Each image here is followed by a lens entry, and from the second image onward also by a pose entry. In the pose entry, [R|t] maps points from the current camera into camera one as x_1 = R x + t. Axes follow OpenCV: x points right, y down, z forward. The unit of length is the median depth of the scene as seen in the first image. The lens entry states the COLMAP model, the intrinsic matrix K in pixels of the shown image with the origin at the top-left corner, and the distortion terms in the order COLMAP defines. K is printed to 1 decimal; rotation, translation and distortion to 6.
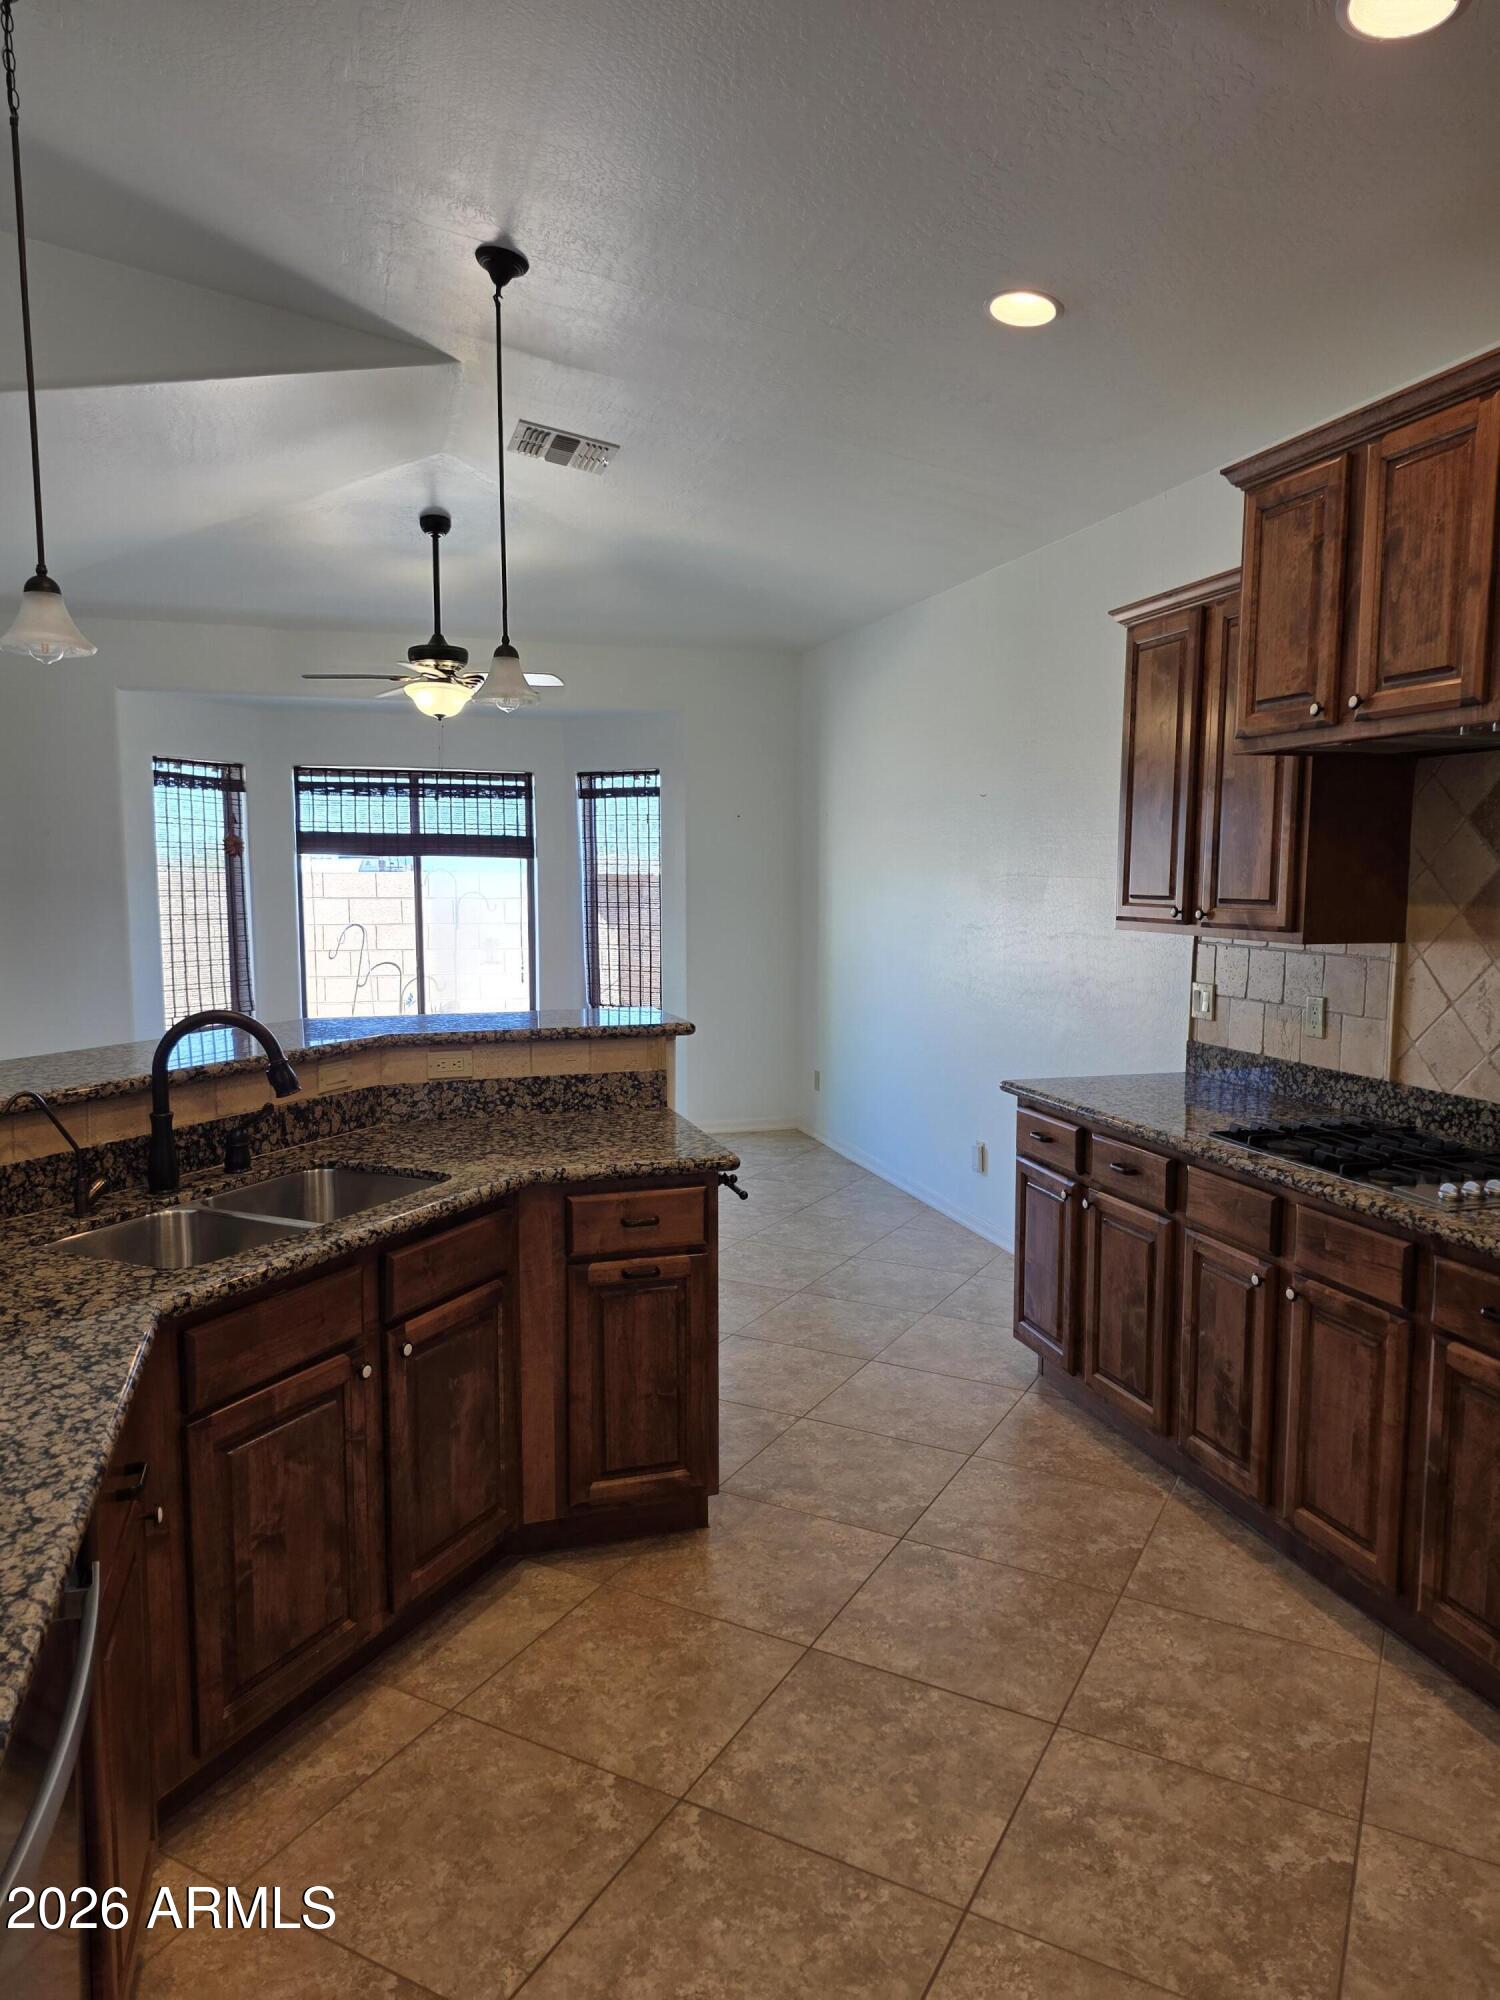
lens RADIAL K [[1333.2, 0, 745.8], [0, 1333.2, 1027.4], [0, 0, 1]] dist [0.070033, -0.064884]
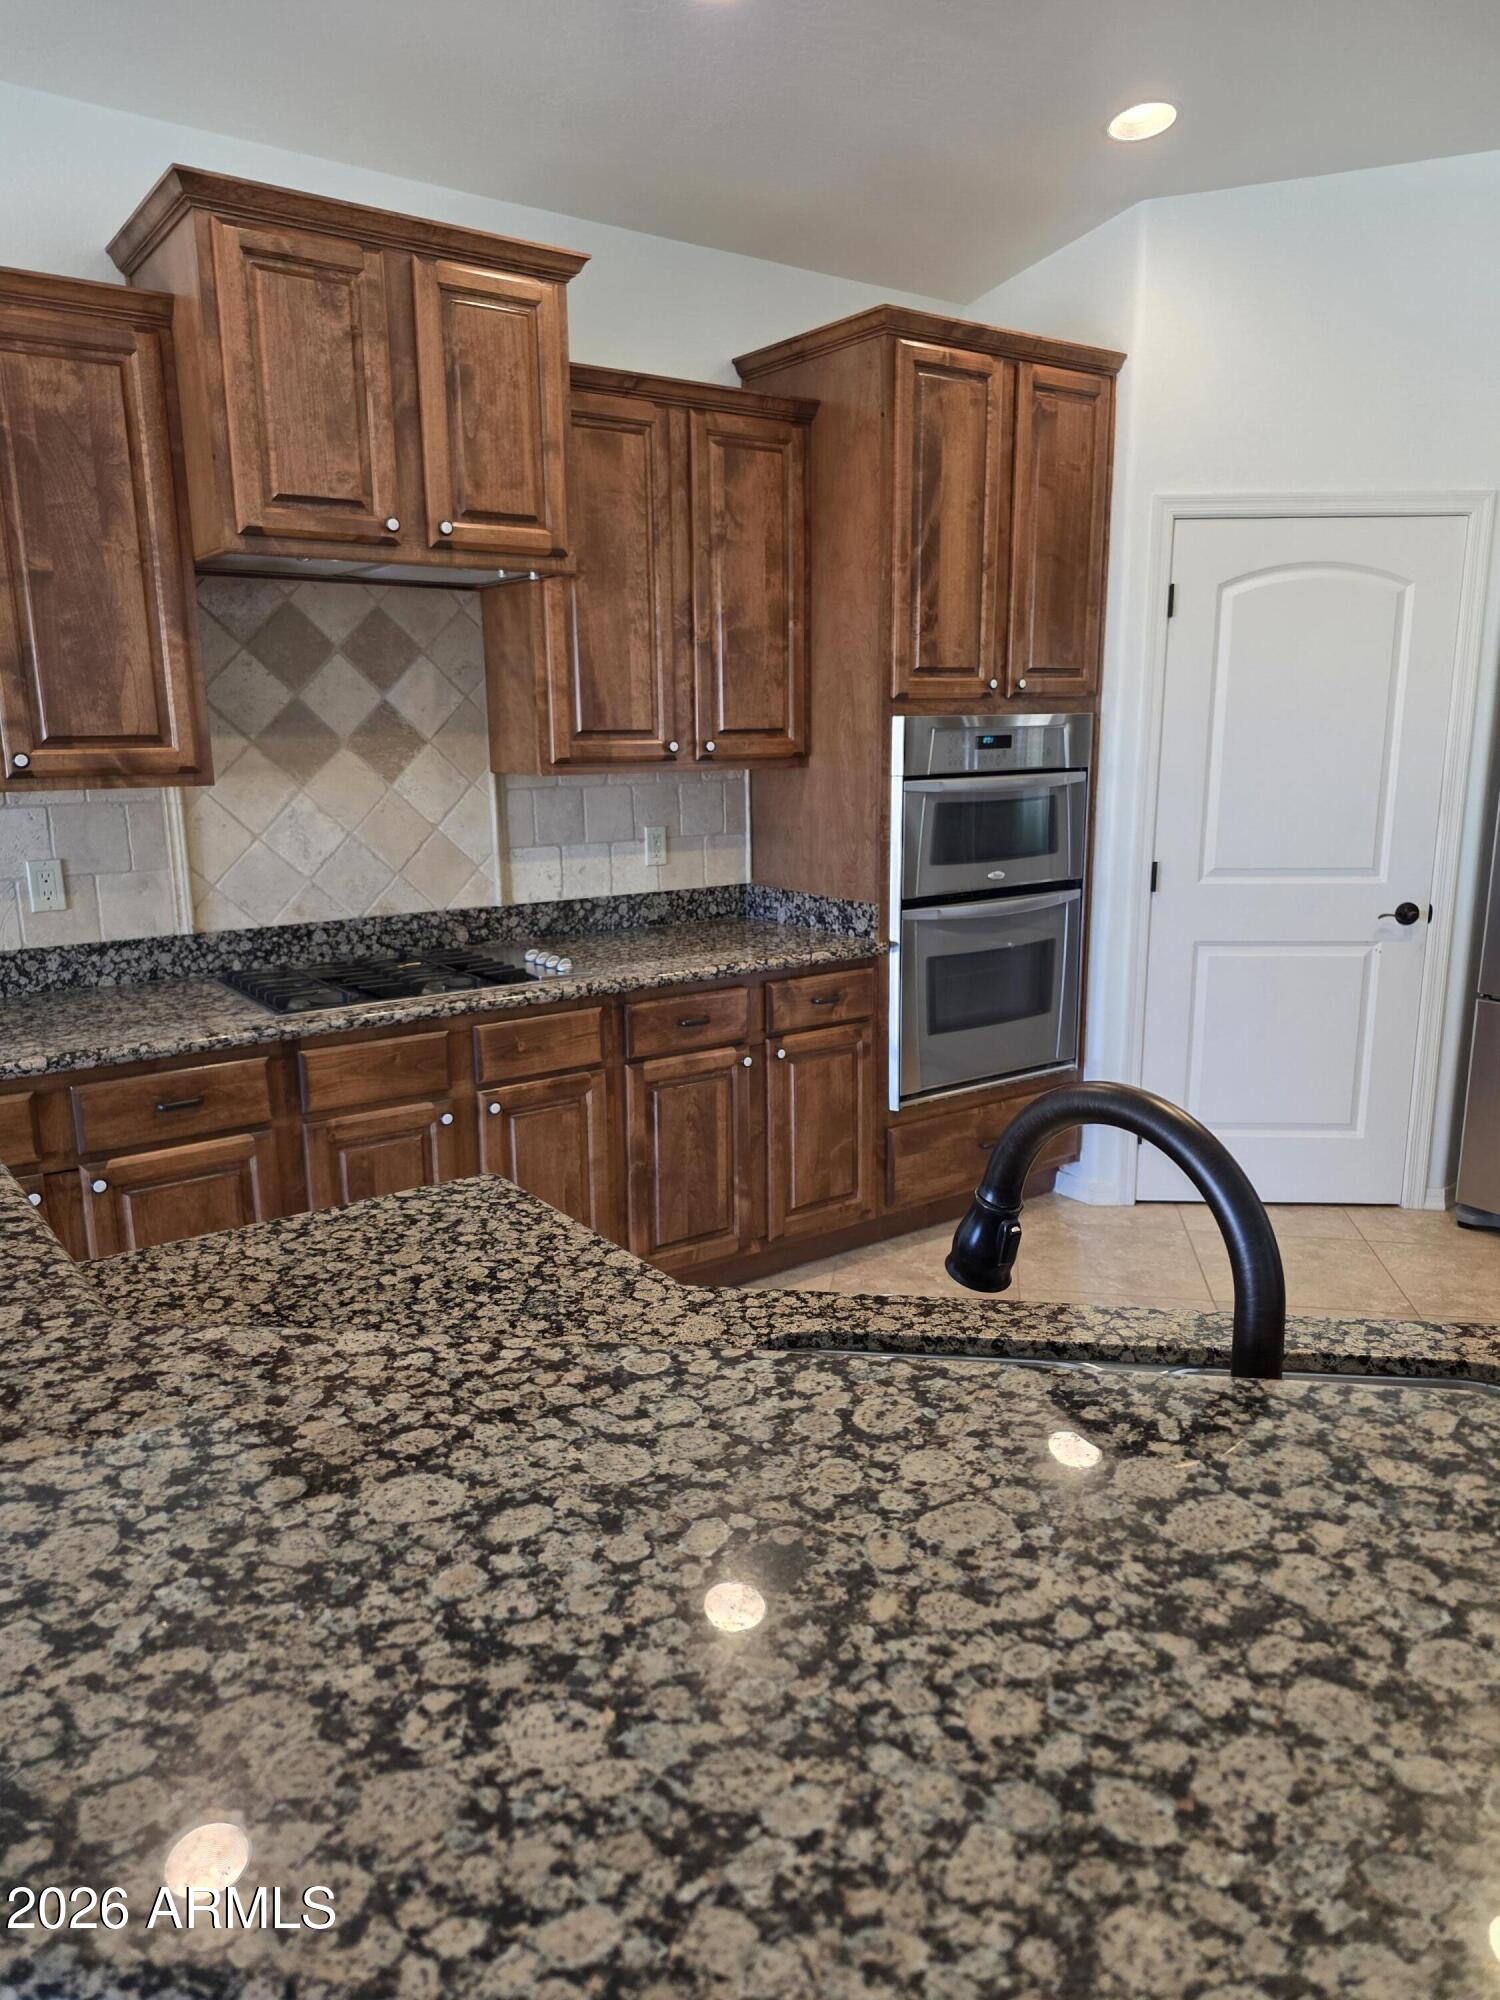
lens RADIAL K [[1333.2, 0, 764.0], [0, 1333.2, 1017.2], [0, 0, 1]] dist [0.070033, -0.064884]
pose [[-0.321926, -0.210349, 0.923102, -0.543076], [0.119407, 0.958200, 0.259989, -0.103878], [-0.939205, 0.193922, -0.283352, 0.958010]]
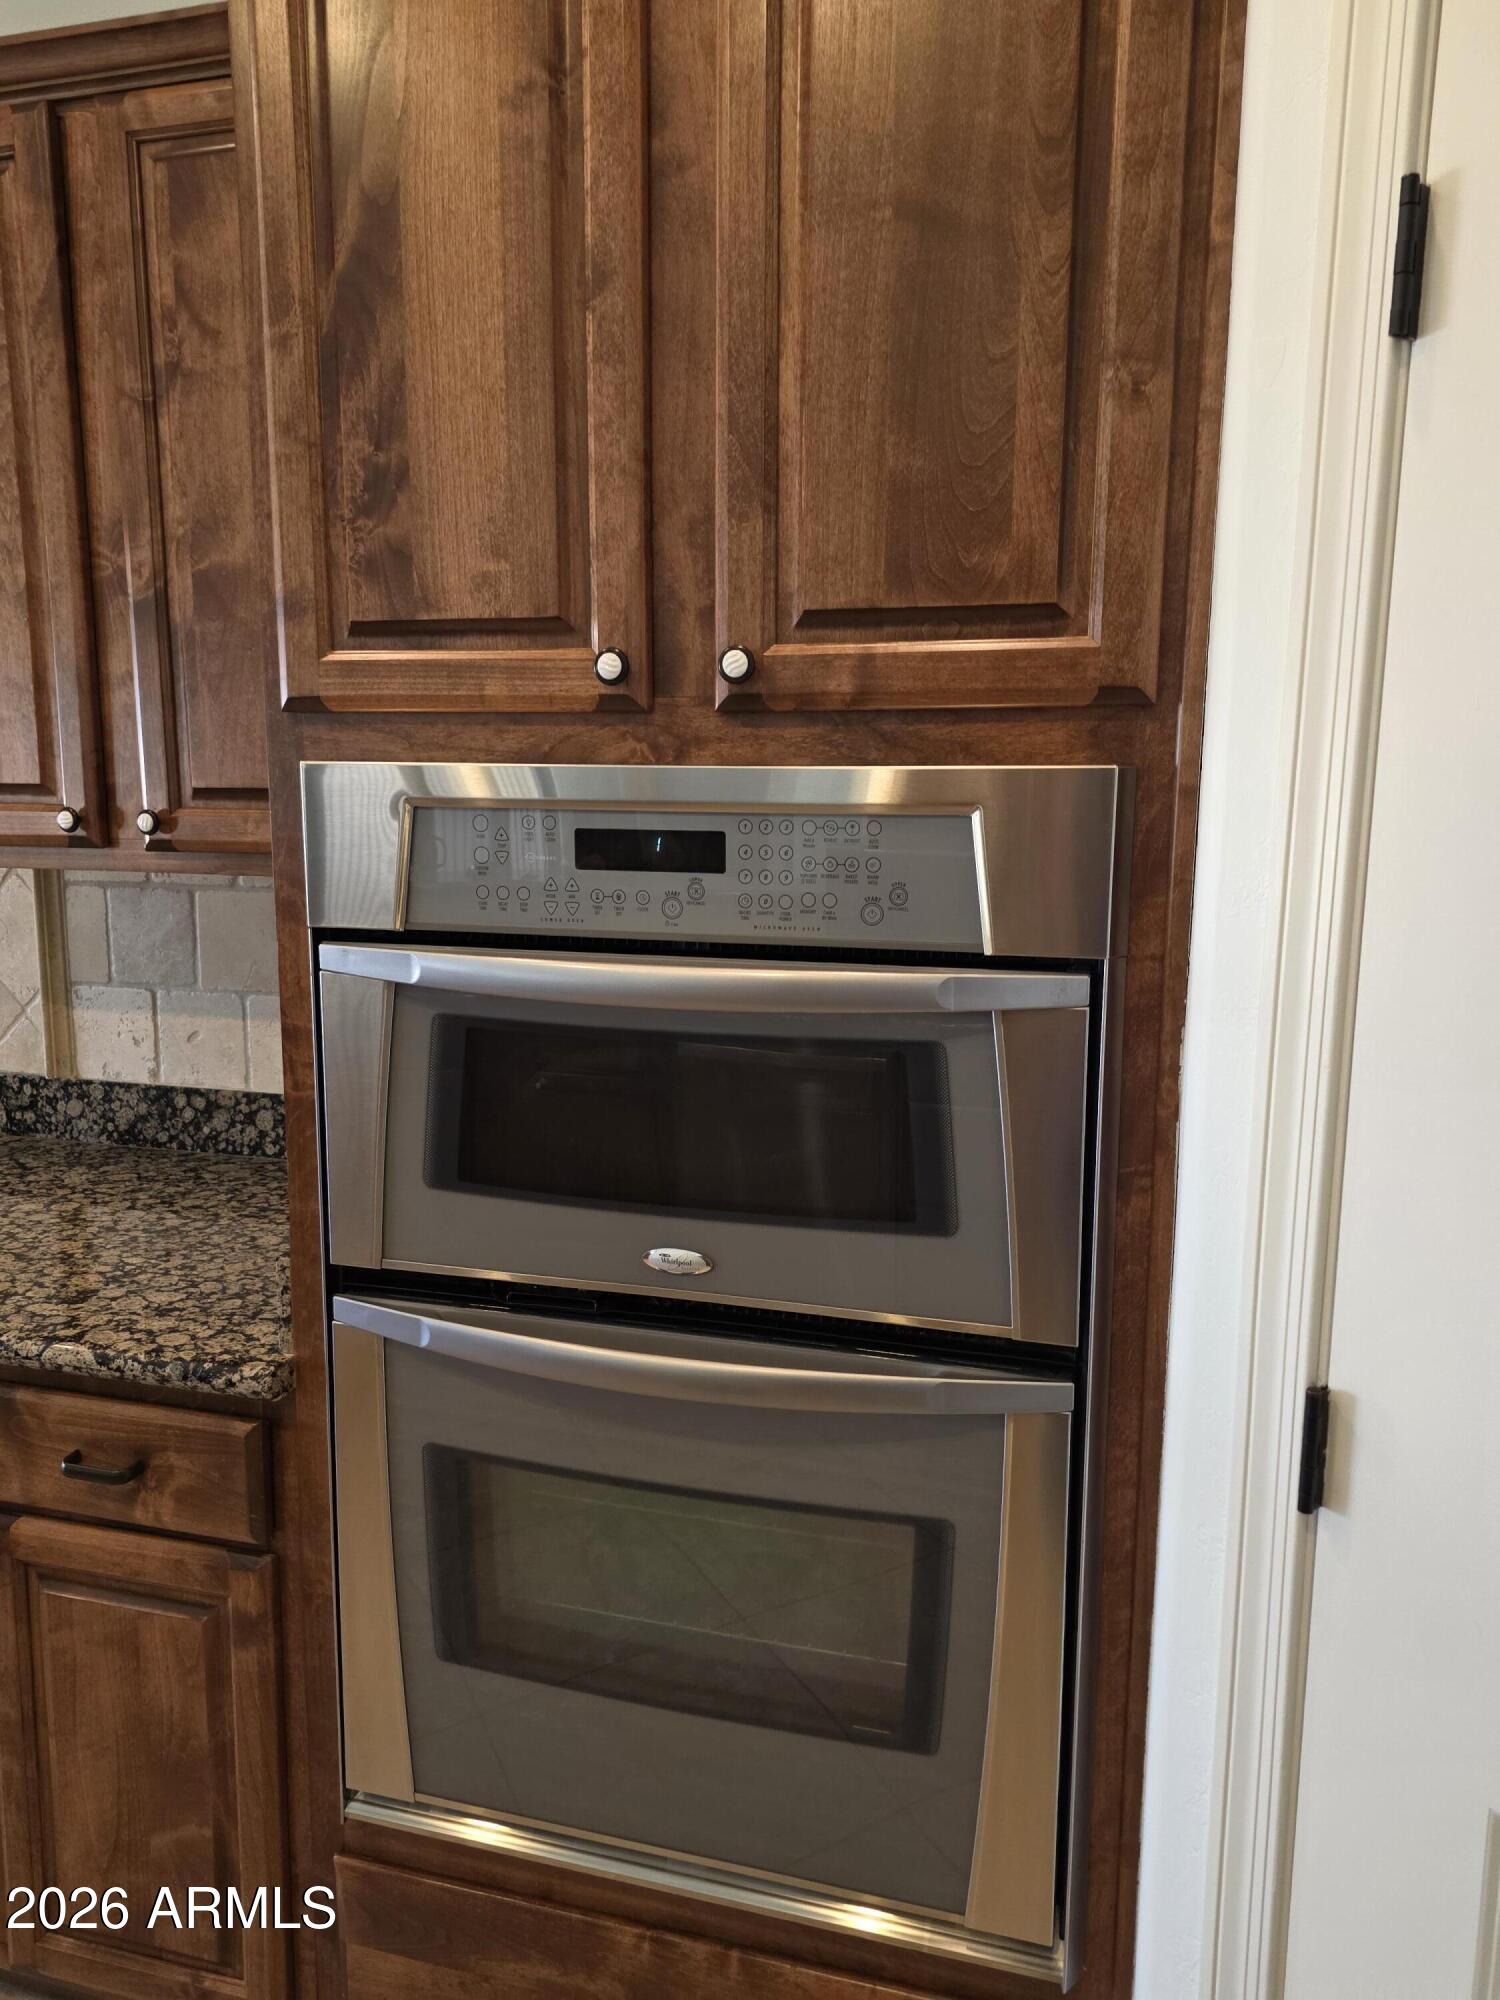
lens RADIAL K [[1333.2, 0, 779.9], [0, 1333.2, 979.9], [0, 0, 1]] dist [0.070033, -0.064884]
pose [[0.527351, -0.118298, 0.841372, 0.206411], [0.089495, 0.992485, 0.083452, -0.000777], [-0.844921, 0.031290, 0.533975, 0.190023]]
